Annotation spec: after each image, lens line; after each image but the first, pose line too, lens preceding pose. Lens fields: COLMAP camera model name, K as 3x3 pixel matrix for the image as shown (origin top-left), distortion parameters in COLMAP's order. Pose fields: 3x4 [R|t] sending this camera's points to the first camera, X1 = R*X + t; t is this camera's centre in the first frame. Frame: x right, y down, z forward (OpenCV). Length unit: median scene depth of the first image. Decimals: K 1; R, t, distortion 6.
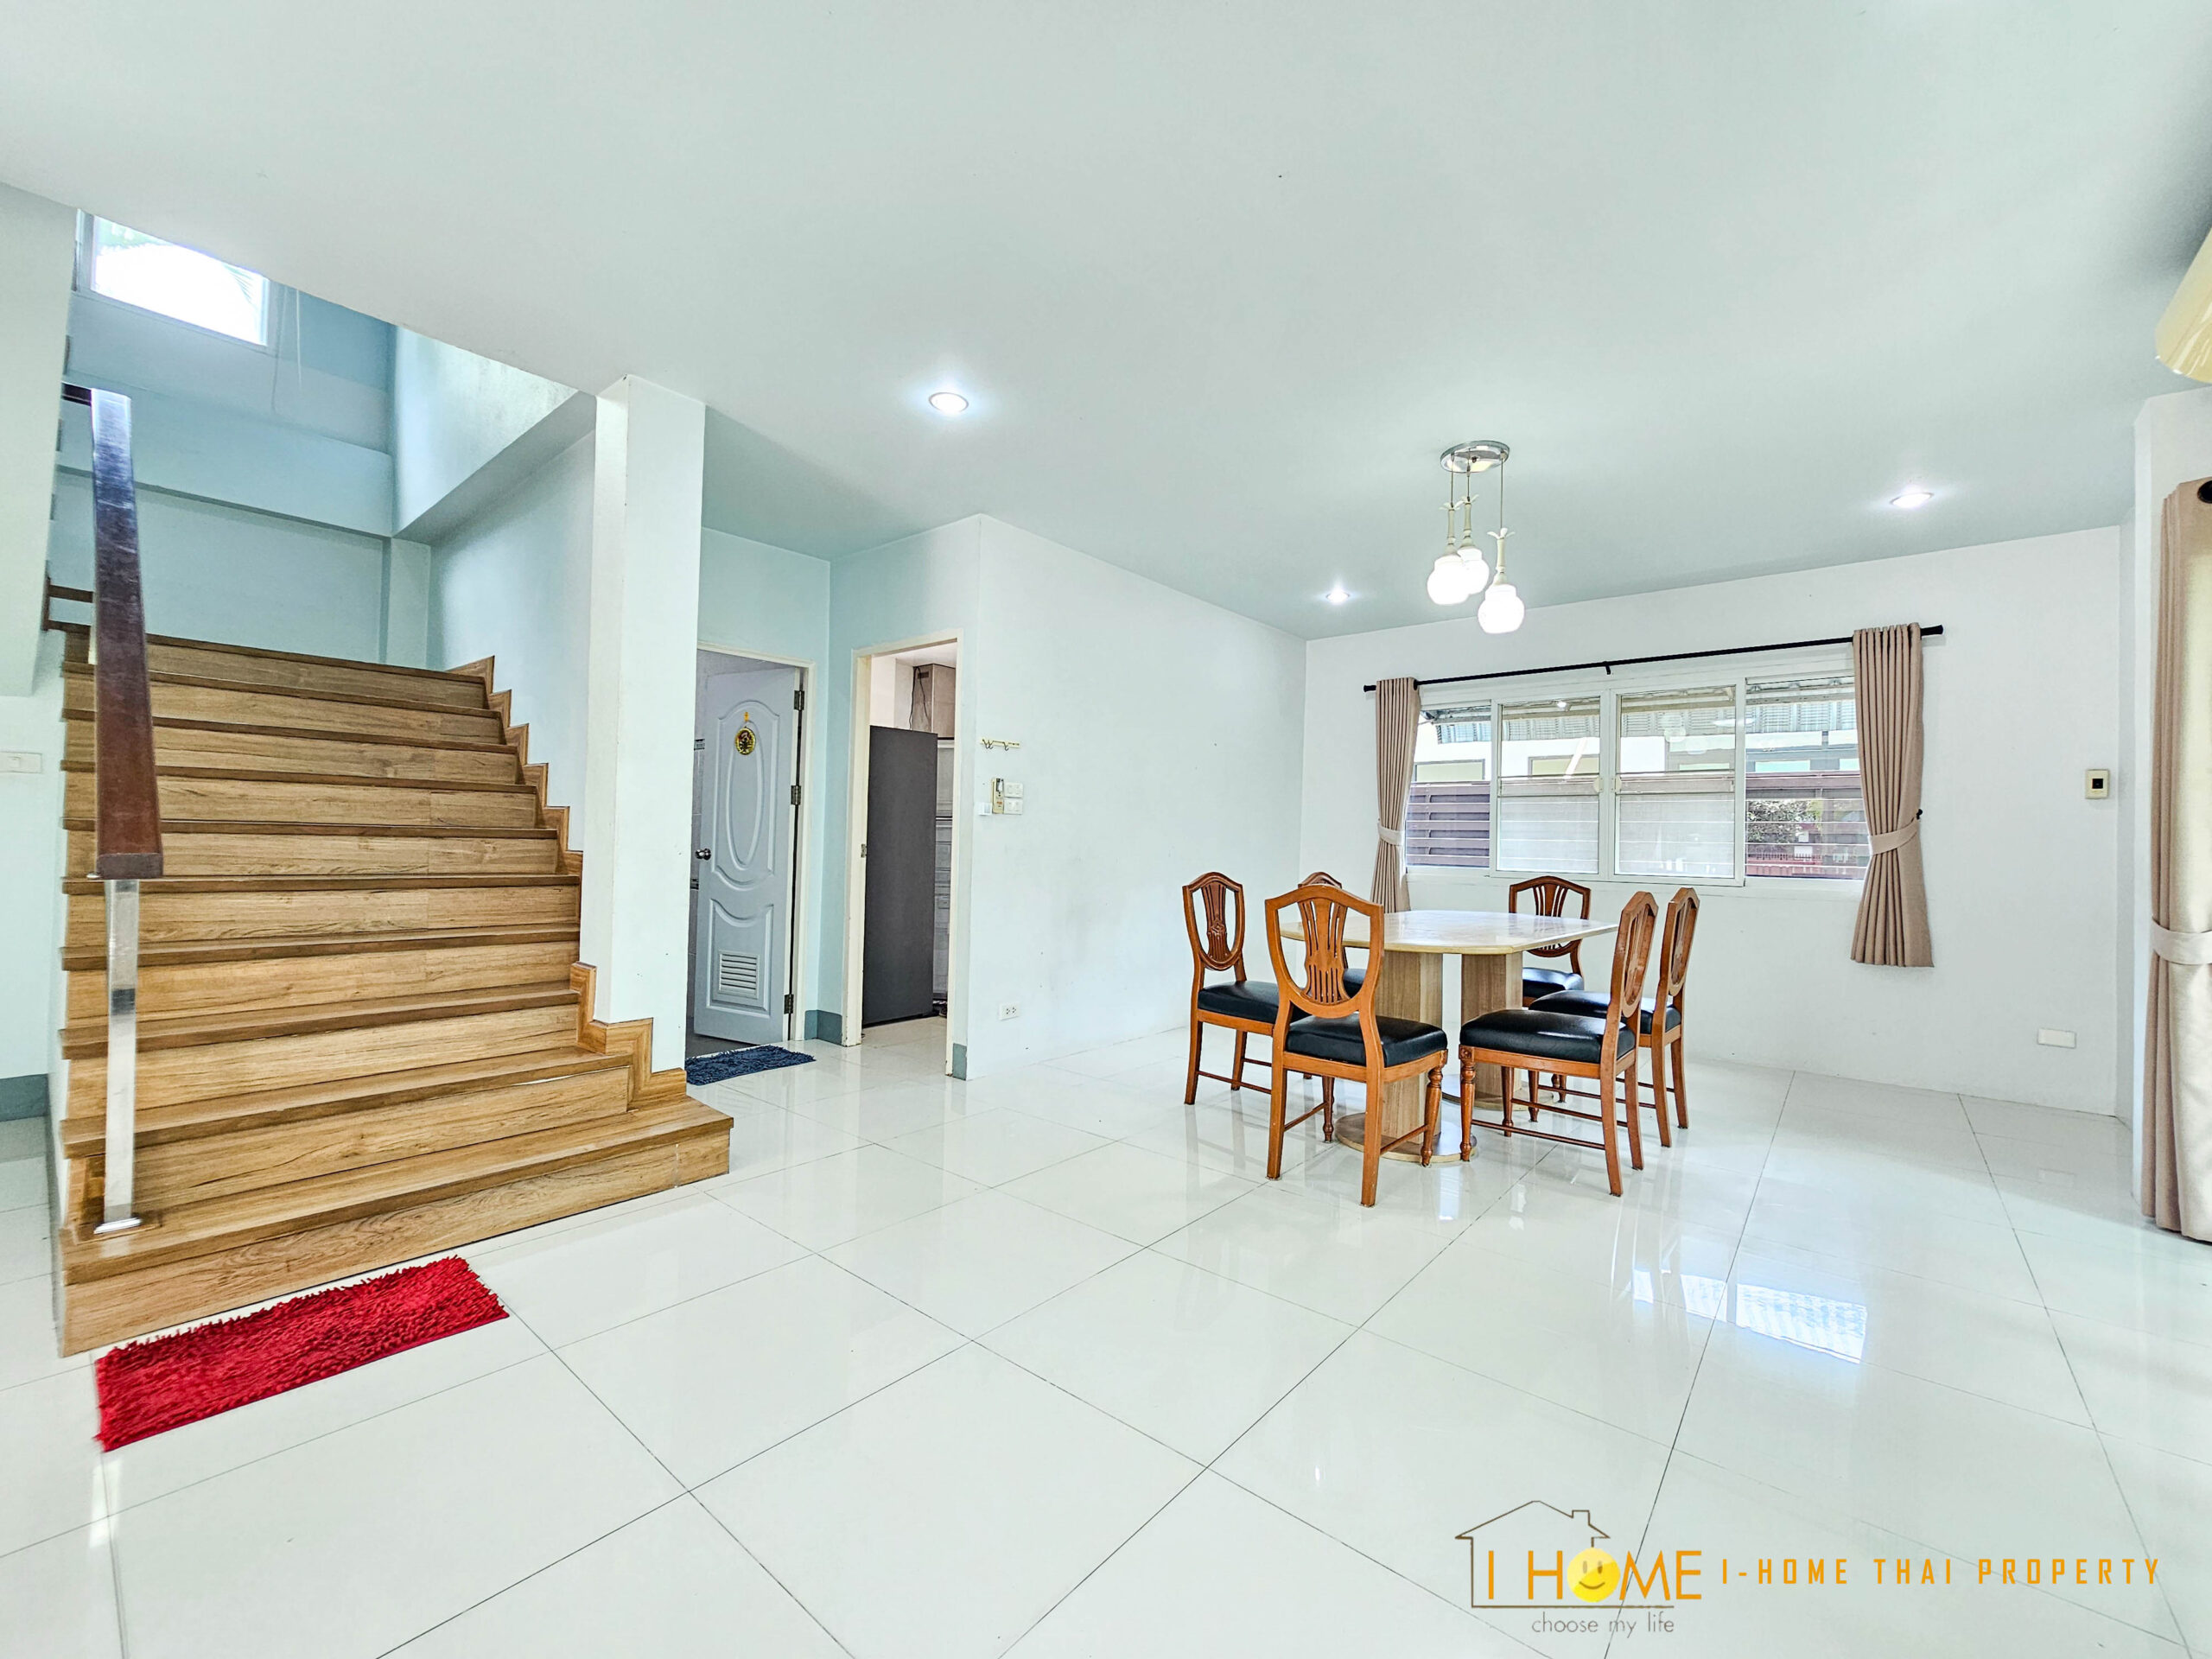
lens RADIAL K [[899.3, 0, 1102.4], [0, 899.3, 829.7], [0, 0, 1]] dist [0.002713, 0.000099]
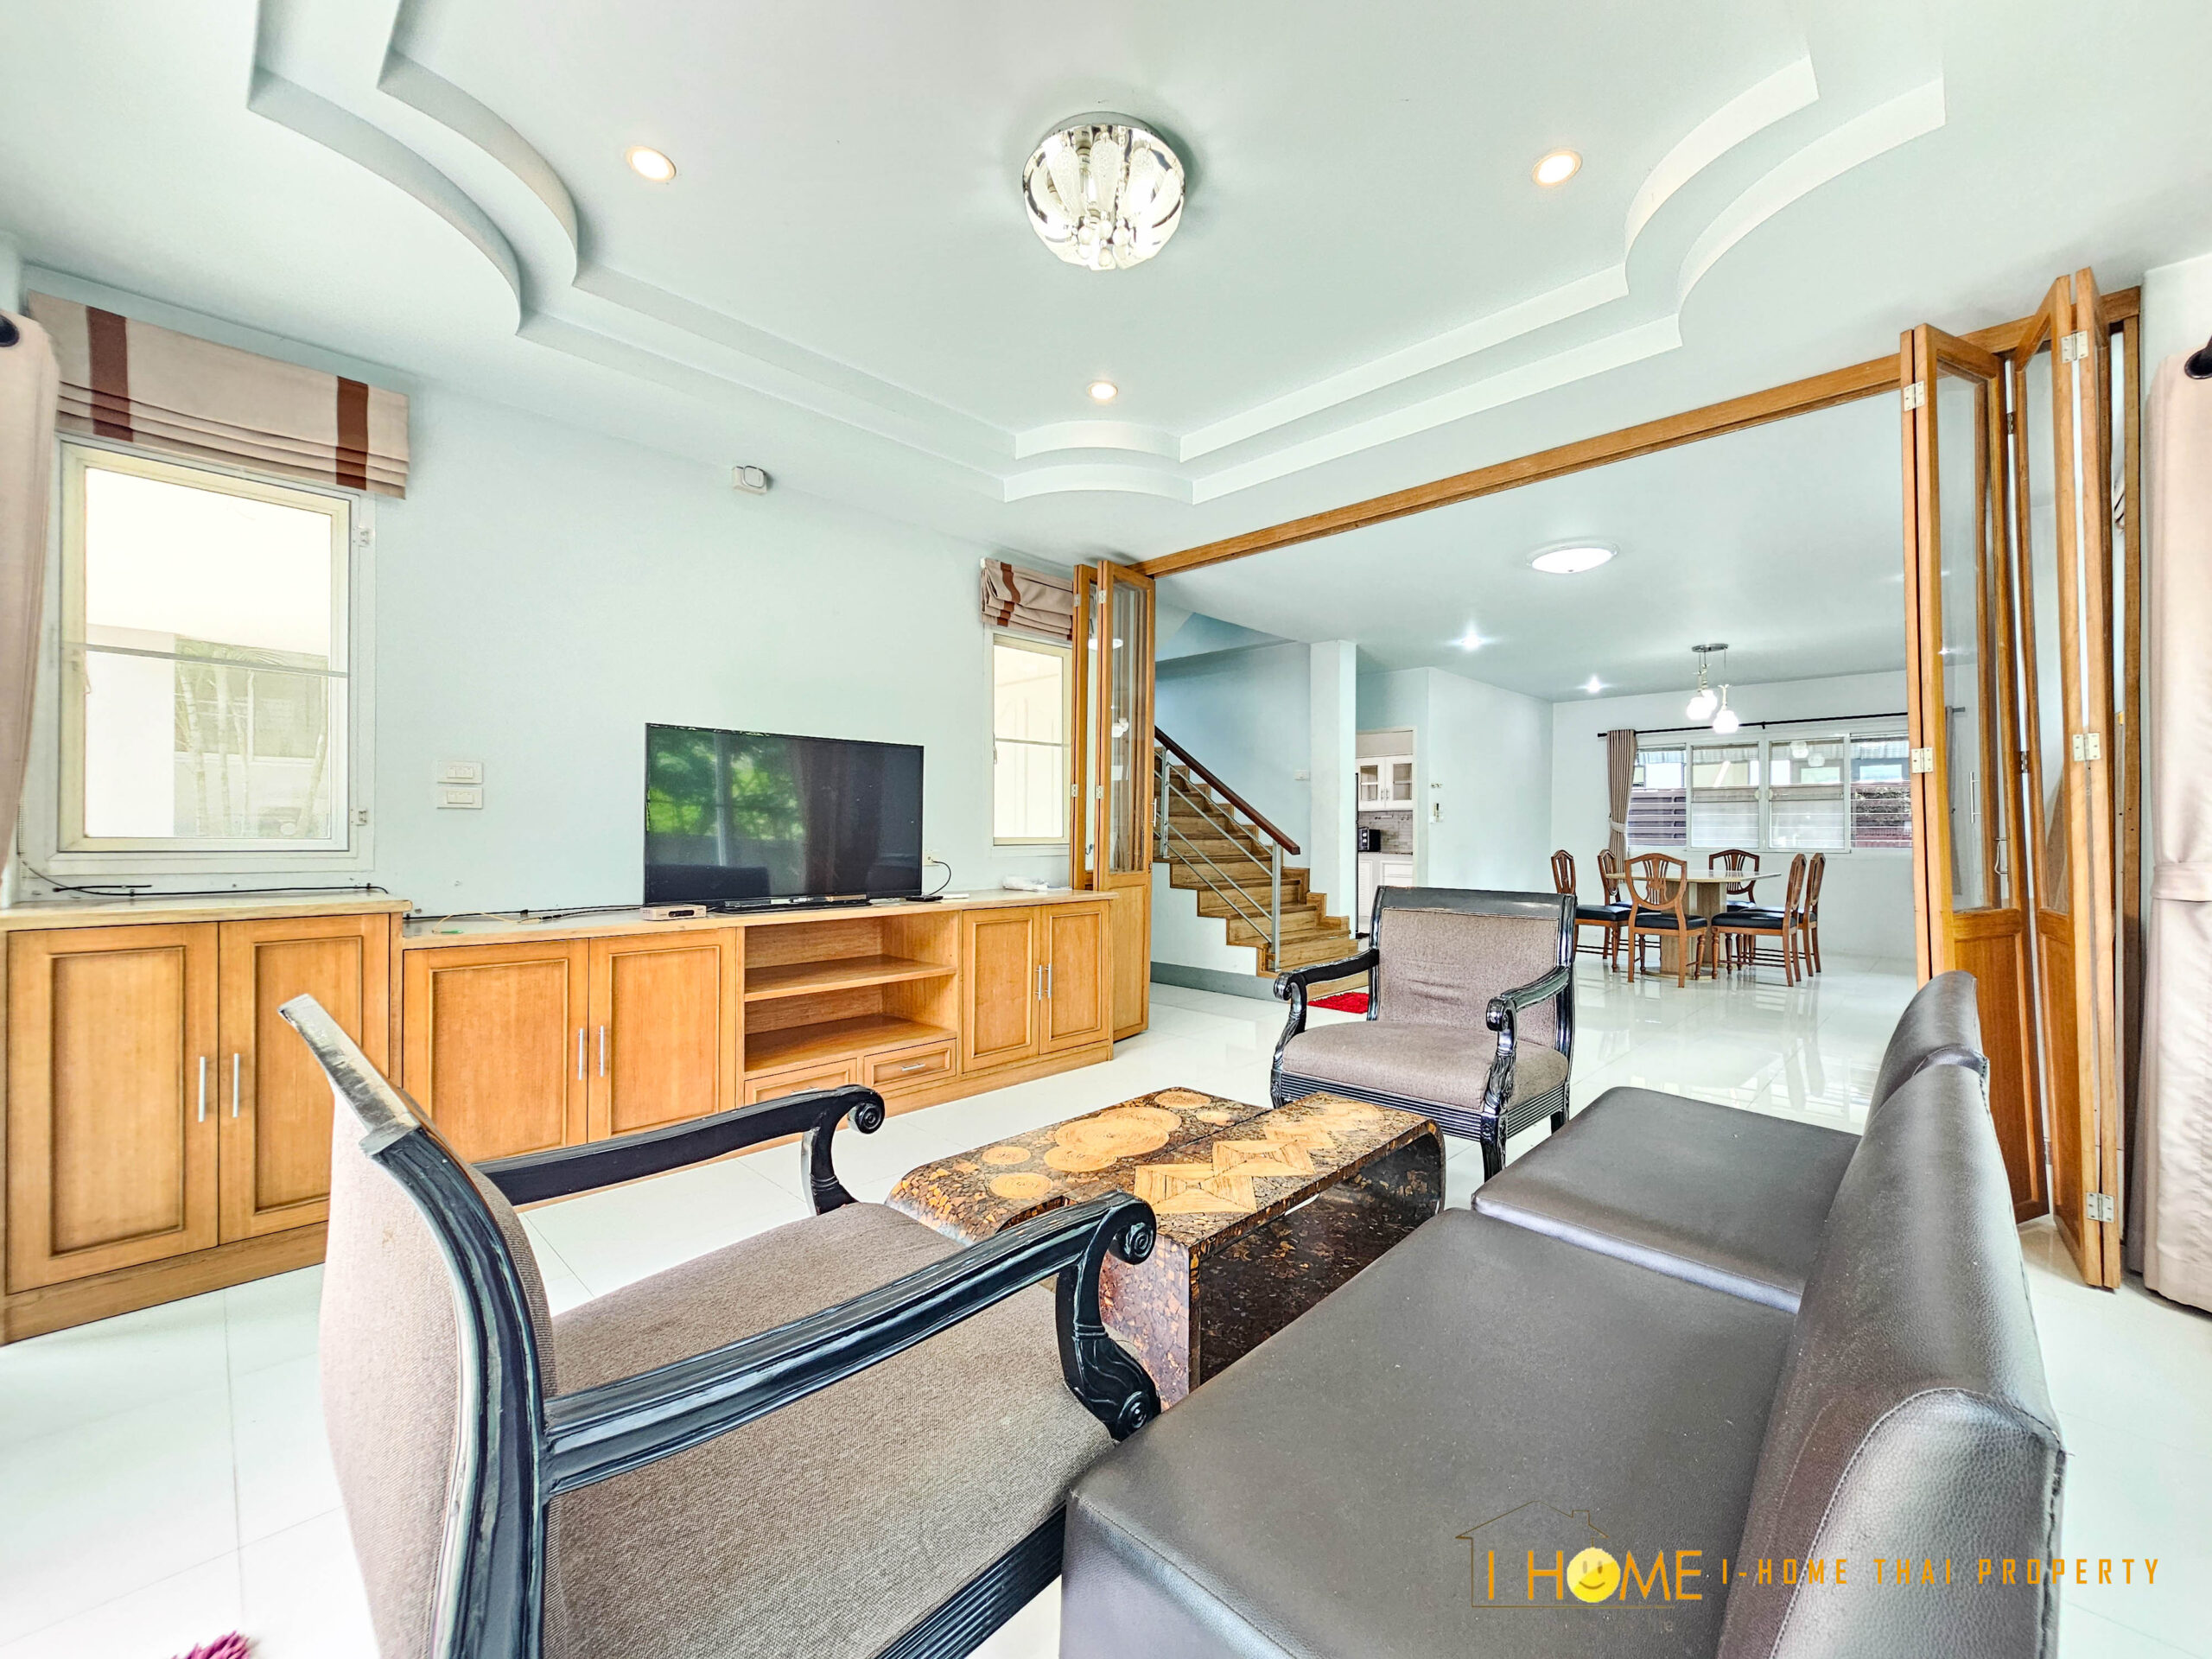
lens RADIAL K [[899.3, 0, 1109.5], [0, 899.3, 829.2], [0, 0, 1]] dist [0.002713, 0.000099]
pose [[0.997349, -0.019778, -0.070022, -0.616921], [0.020753, 0.999697, 0.013222, -0.036788], [0.069740, -0.014641, 0.997458, -0.871495]]
